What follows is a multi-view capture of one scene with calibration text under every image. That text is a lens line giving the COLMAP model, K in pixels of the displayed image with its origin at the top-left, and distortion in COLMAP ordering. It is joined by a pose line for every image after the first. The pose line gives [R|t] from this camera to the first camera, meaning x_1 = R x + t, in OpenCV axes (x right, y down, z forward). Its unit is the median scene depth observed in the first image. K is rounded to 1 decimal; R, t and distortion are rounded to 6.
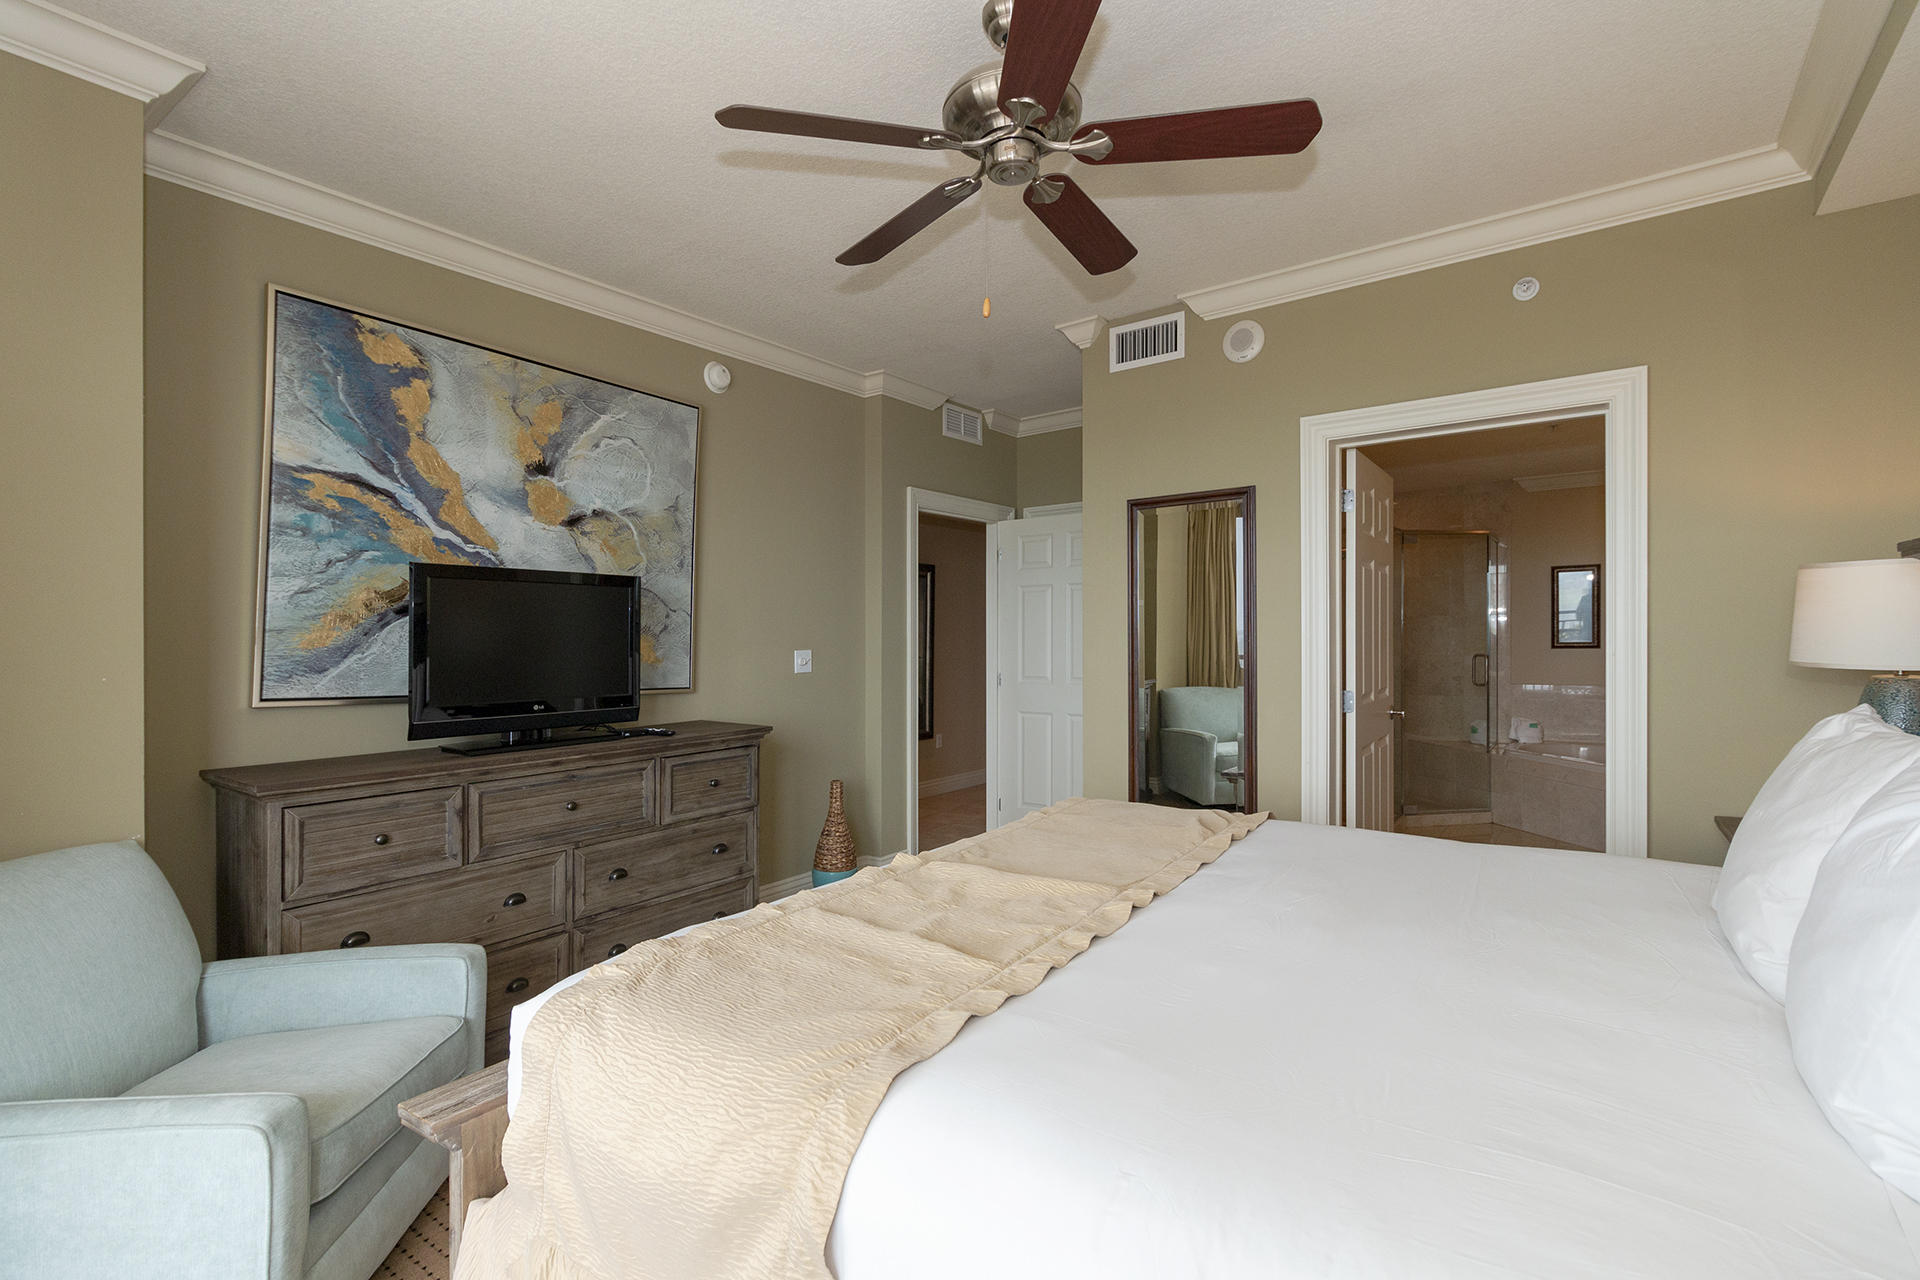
lens RADIAL K [[892.1, 0, 945.7], [0, 892.1, 634.9], [0, 0, 1]] dist [-0.001030, 0.001646]
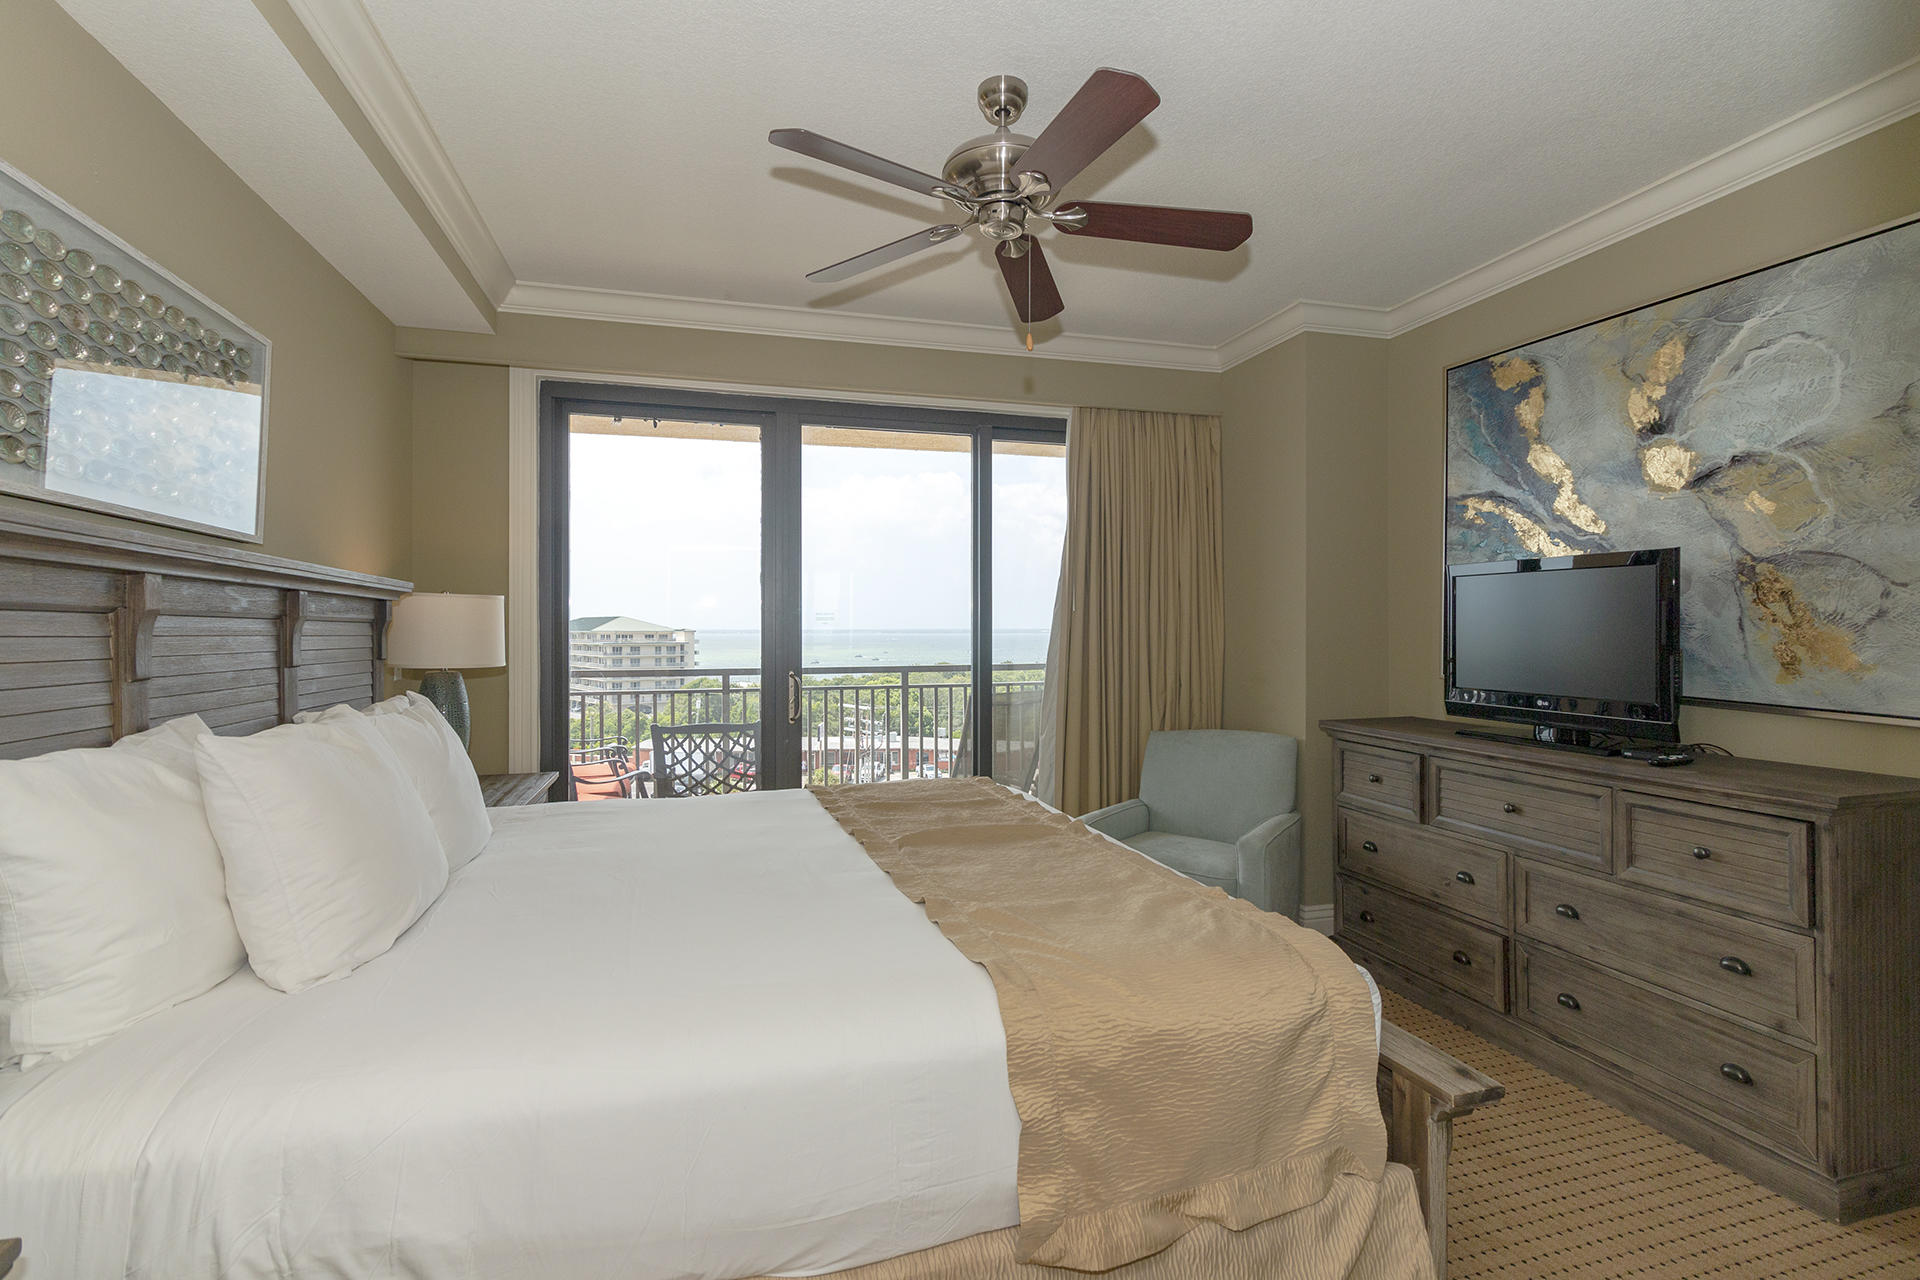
lens RADIAL K [[892.1, 0, 980.5], [0, 892.1, 623.4], [0, 0, 1]] dist [-0.001030, 0.001646]
pose [[-0.596694, -0.004550, -0.802456, 0.617924], [-0.002371, 0.999990, -0.003907, 0.002236], [0.802465, -0.000428, -0.596698, 1.025936]]
